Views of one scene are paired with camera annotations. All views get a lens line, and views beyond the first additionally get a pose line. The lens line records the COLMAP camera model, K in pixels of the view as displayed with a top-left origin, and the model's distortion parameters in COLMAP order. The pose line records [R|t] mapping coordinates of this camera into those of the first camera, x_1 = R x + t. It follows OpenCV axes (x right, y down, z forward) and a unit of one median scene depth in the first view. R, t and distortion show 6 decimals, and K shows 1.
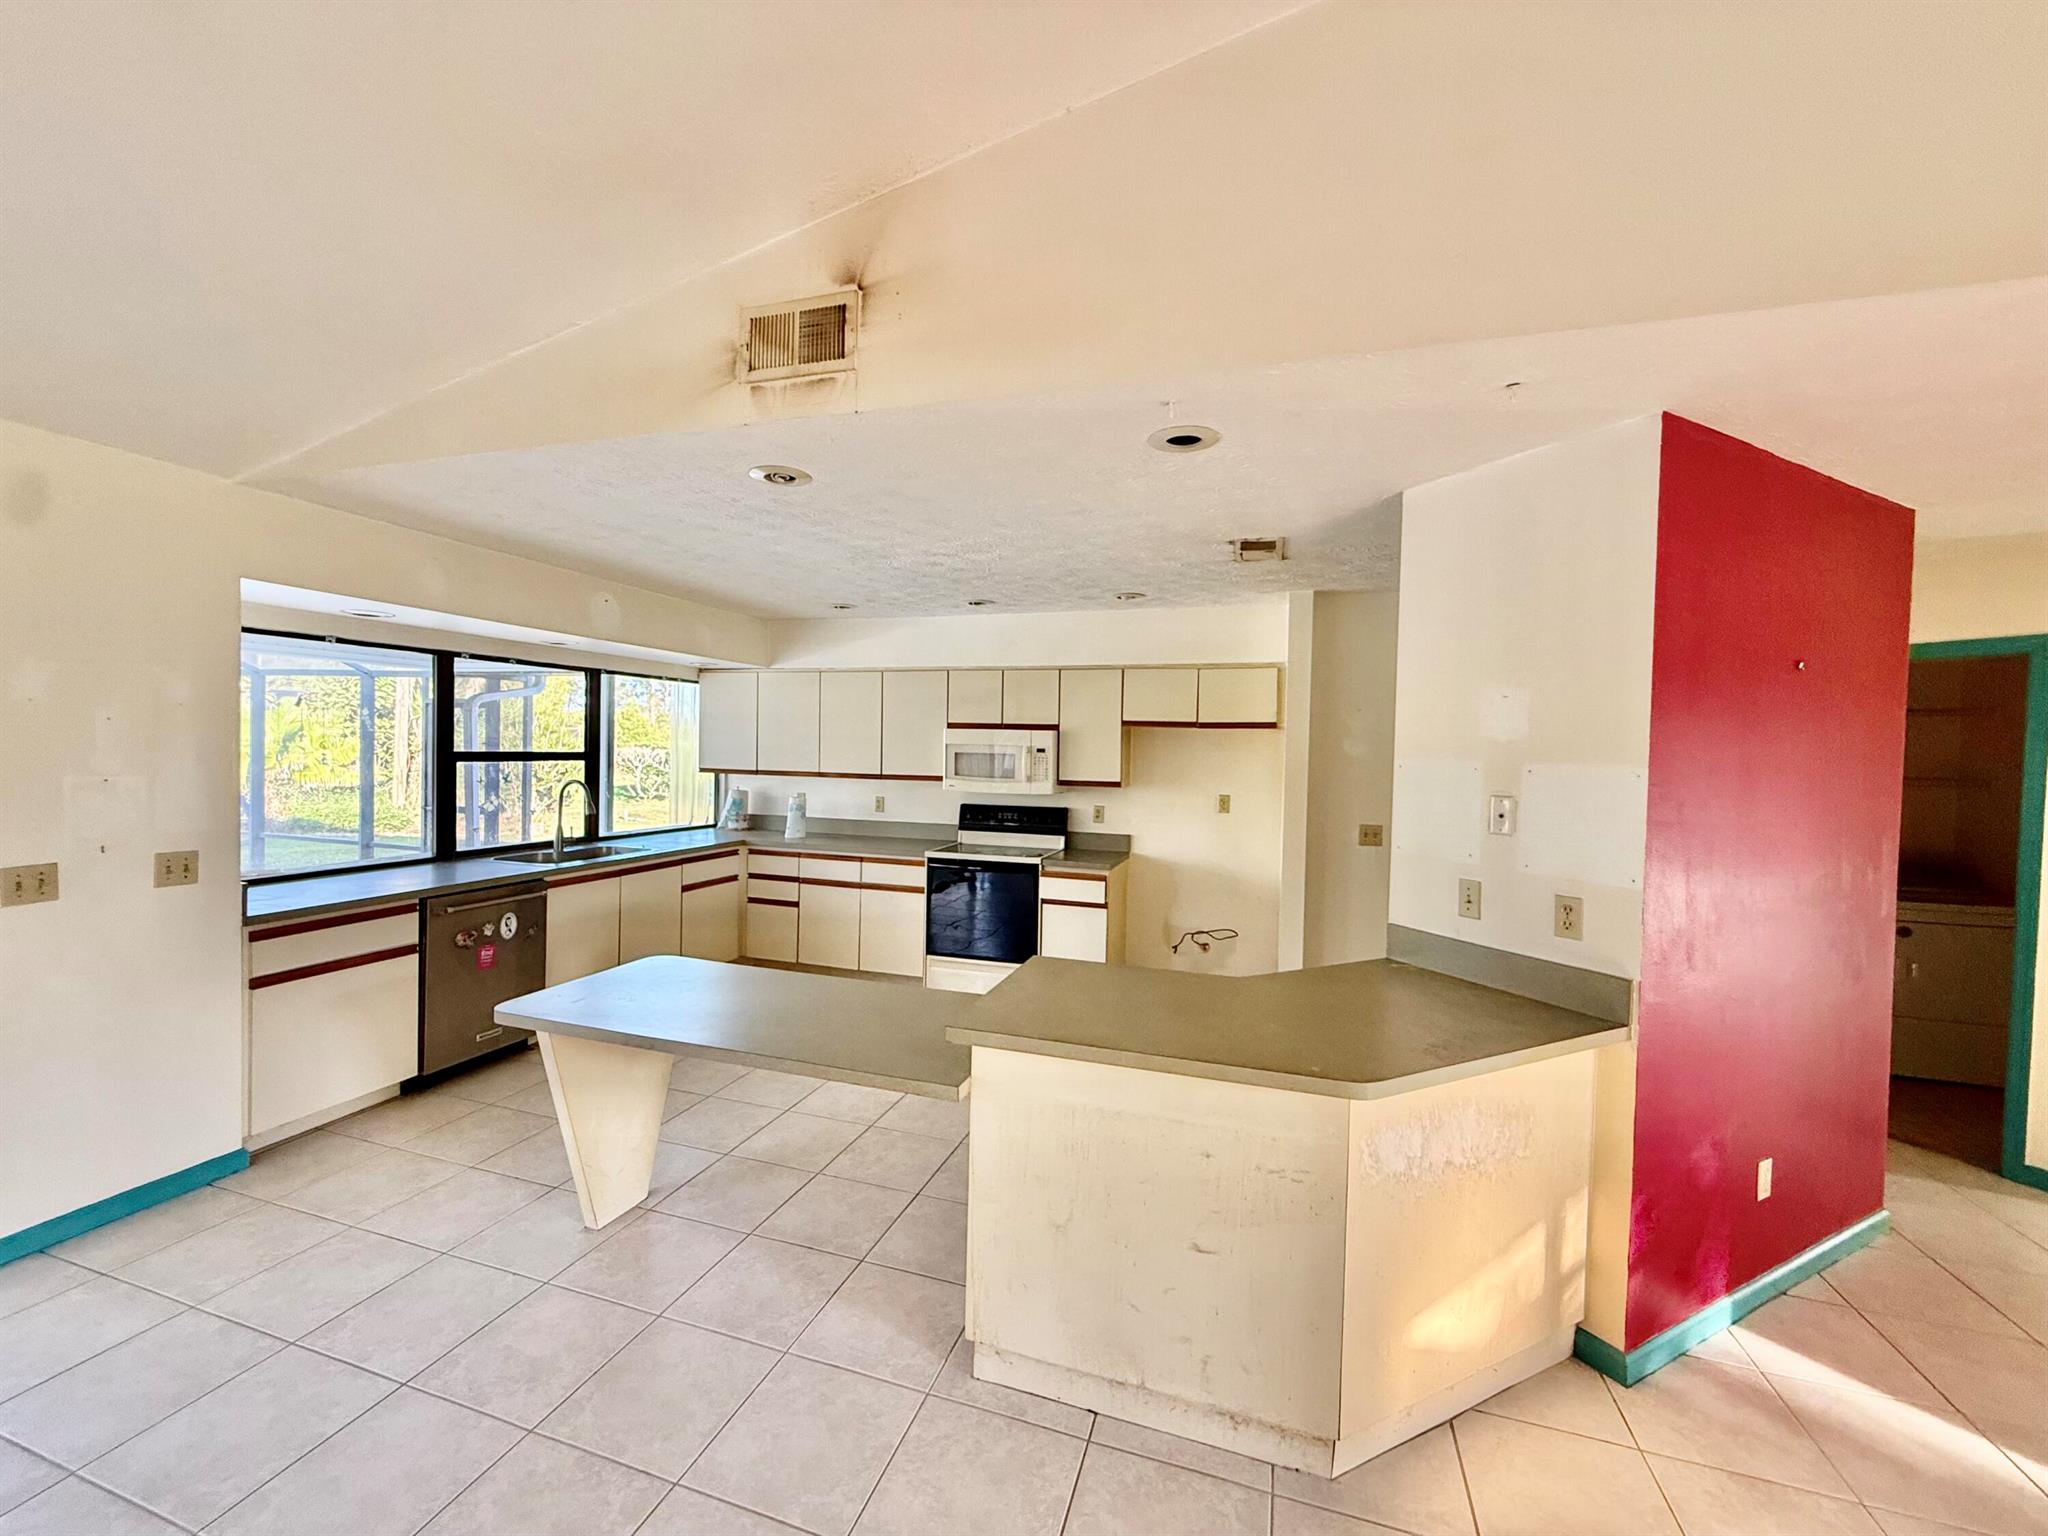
lens RADIAL K [[817.8, 0, 1018.3], [0, 817.8, 765.2], [0, 0, 1]] dist [0.000683, 0.000324]
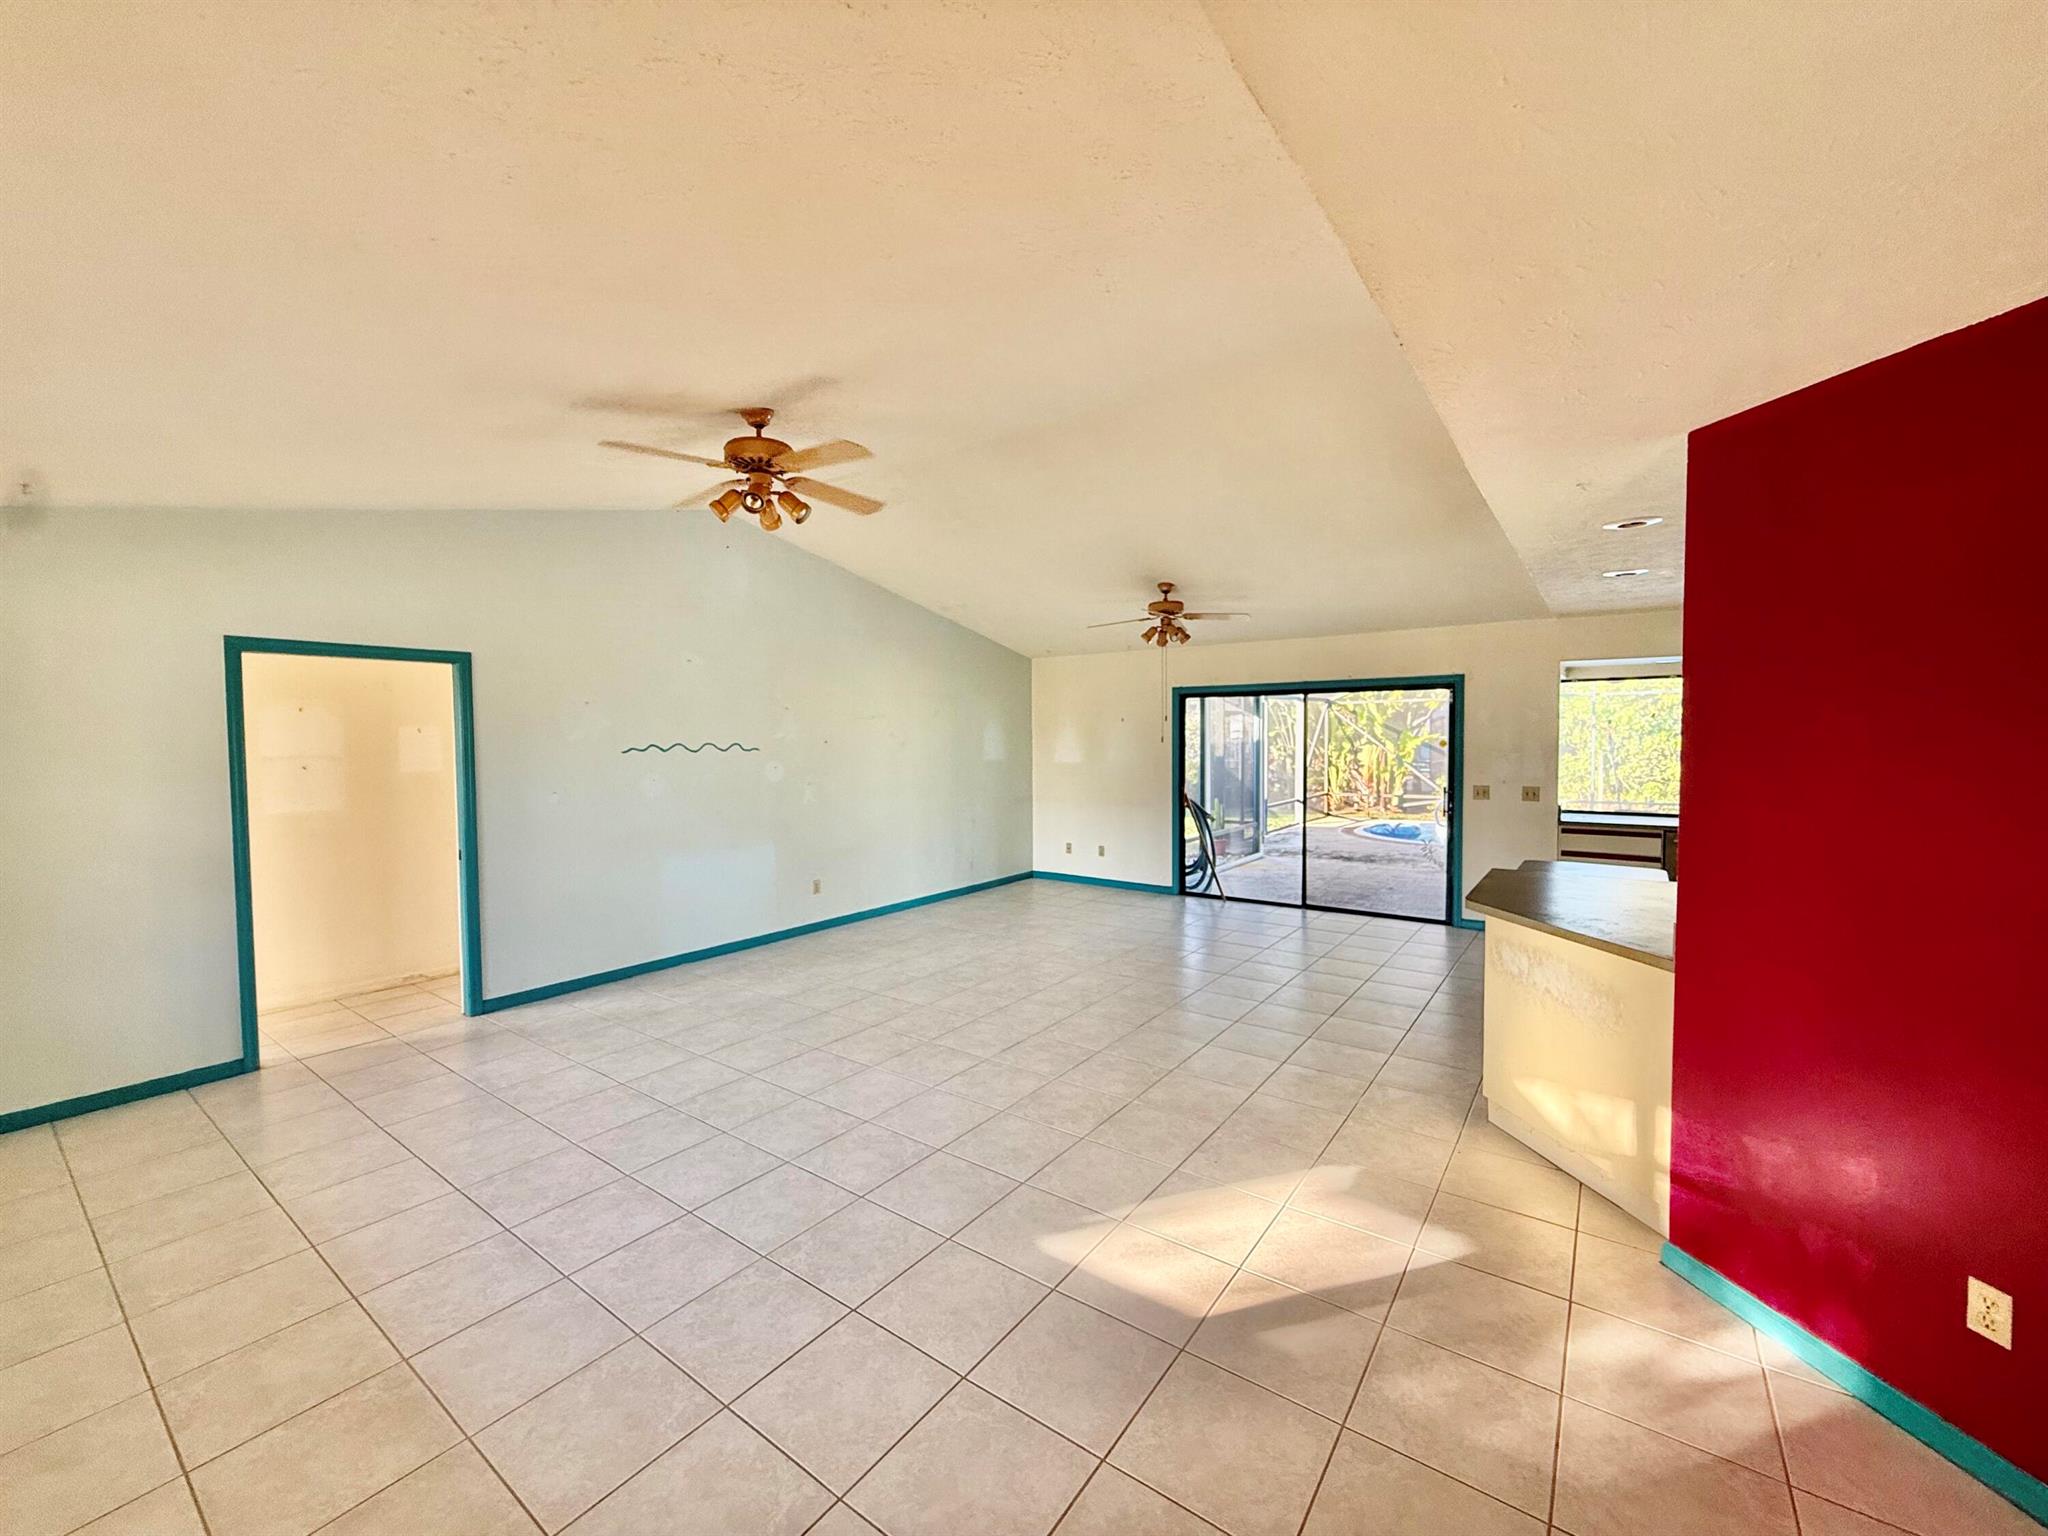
lens RADIAL K [[821.5, 0, 1018.9], [0, 821.5, 771.5], [0, 0, 1]] dist [-0.000248, -0.000029]
pose [[-0.312237, 0.022483, -0.949738, 0.997191], [-0.018713, 0.999380, 0.029810, 0.013005], [0.949820, 0.027081, -0.311623, 0.214786]]
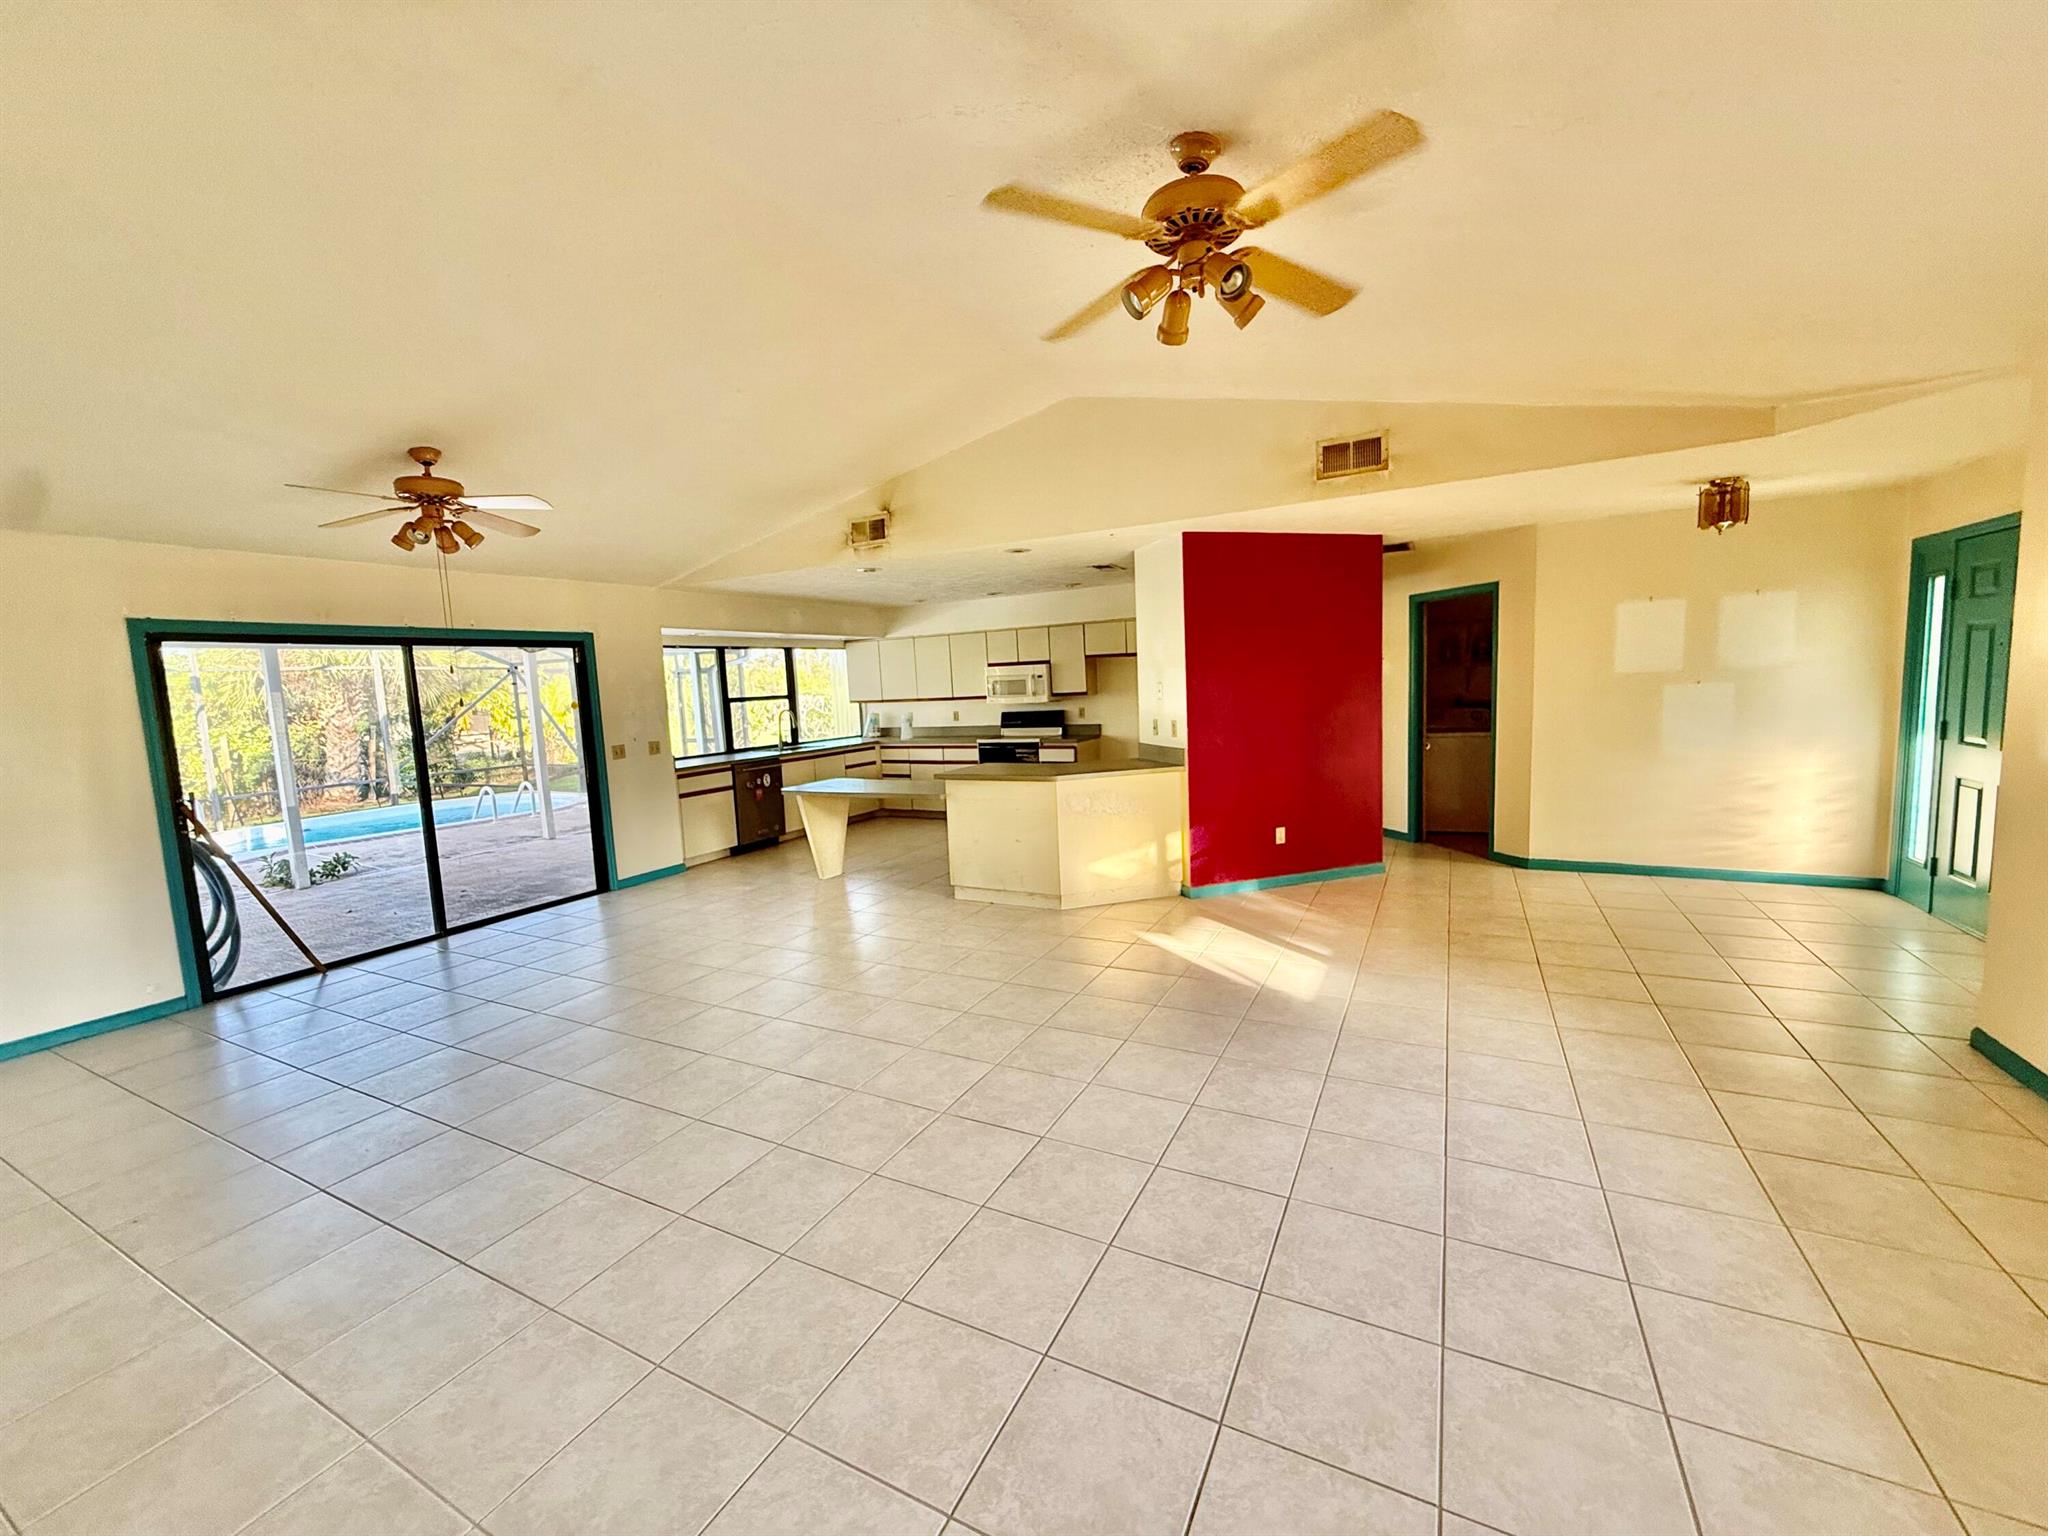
lens RADIAL K [[816.7, 0, 1021.3], [0, 816.7, 767.5], [0, 0, 1]] dist [0.000410, -0.000008]
pose [[0.983804, -0.049234, -0.172356, 0.314726], [0.064259, 0.994500, 0.082712, 0.031499], [0.167336, -0.092447, 0.981556, -0.788169]]
